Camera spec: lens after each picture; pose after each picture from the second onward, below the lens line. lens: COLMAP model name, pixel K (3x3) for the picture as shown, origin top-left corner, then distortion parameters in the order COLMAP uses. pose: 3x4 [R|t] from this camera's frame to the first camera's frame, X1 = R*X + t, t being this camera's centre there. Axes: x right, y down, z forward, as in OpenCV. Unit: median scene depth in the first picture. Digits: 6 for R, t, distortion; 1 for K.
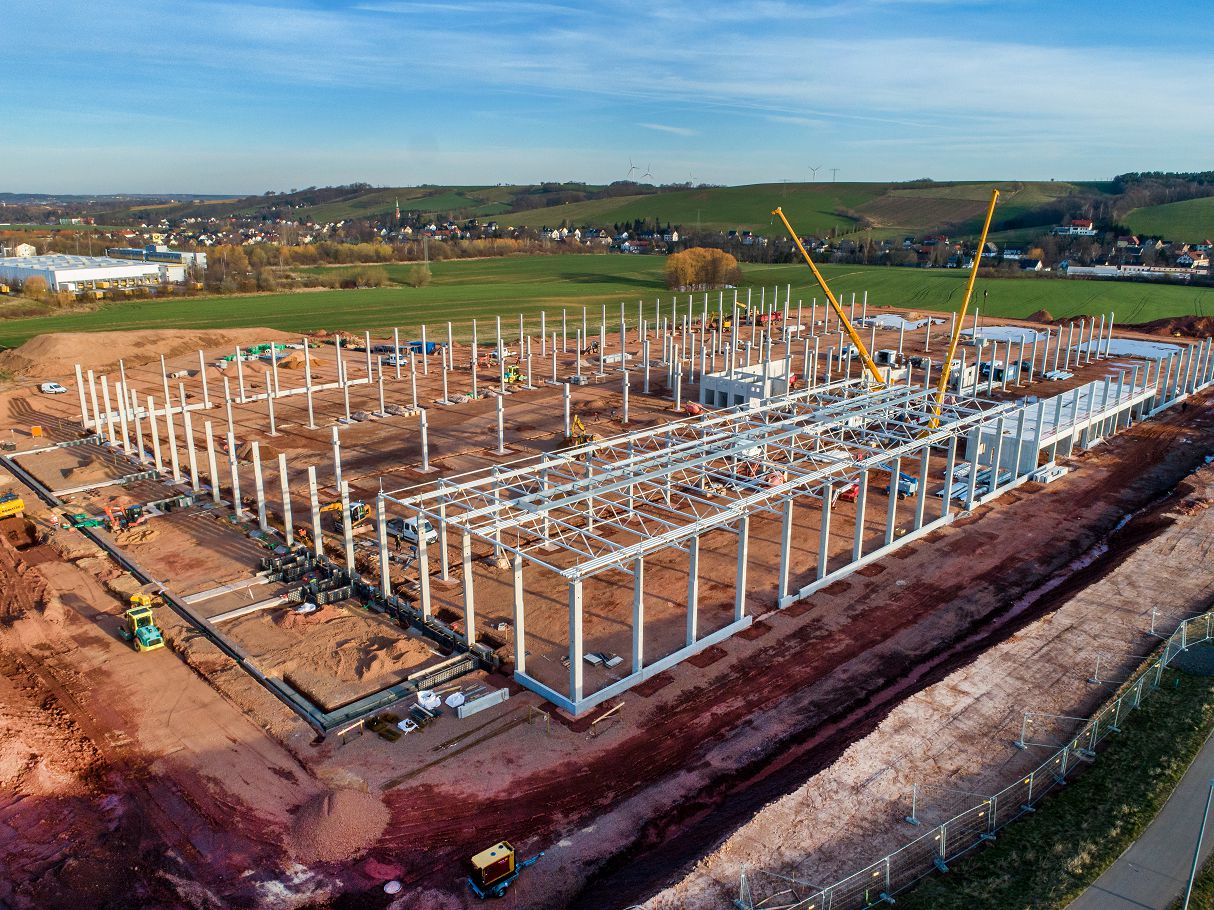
lens RADIAL K [[918.3, 0, 605.7], [0, 918.3, 457.5], [0, 0, 1]] dist [-0.021867, 0.011599]
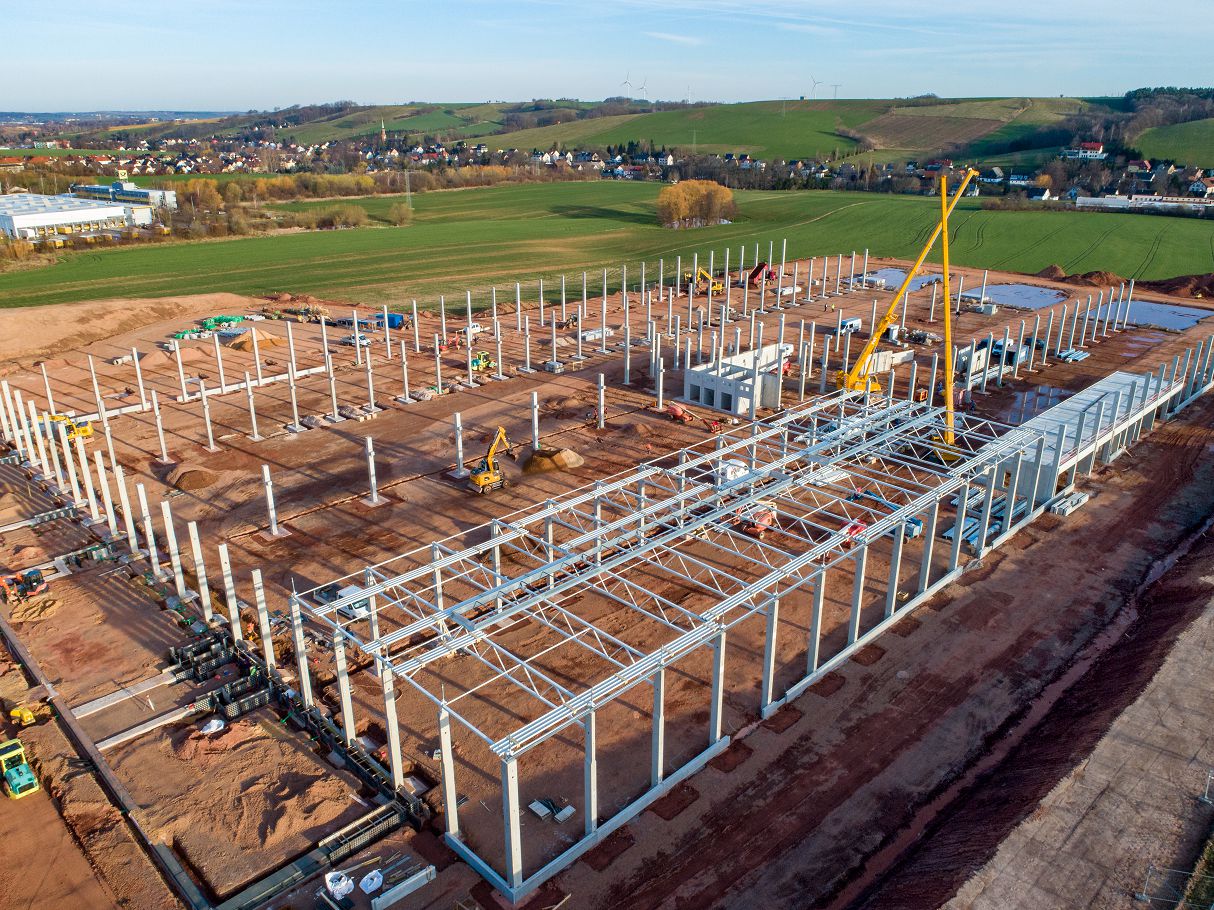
lens RADIAL K [[918.3, 0, 605.7], [0, 918.3, 457.5], [0, 0, 1]] dist [-0.021867, 0.011599]
pose [[0.999973, -0.006621, 0.003055, 0.021575], [0.006338, 0.996372, 0.084870, -0.082167], [-0.003605, -0.084849, 0.996387, 0.085258]]
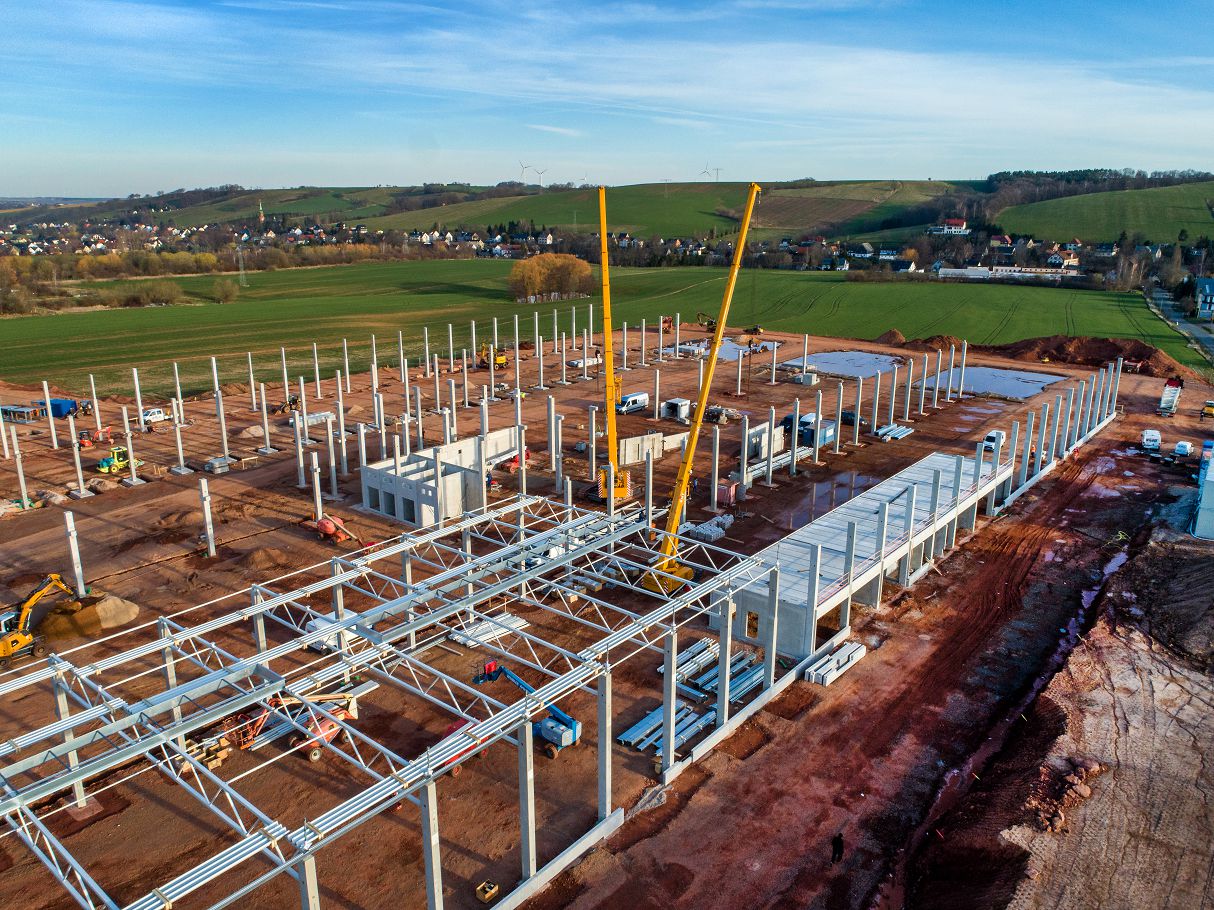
lens RADIAL K [[918.3, 0, 605.7], [0, 918.3, 457.5], [0, 0, 1]] dist [-0.021867, 0.011599]
pose [[0.994305, -0.032616, 0.101454, 0.219165], [0.032713, 0.999465, 0.000704, -0.093045], [-0.101423, 0.002618, 0.994840, 0.329187]]
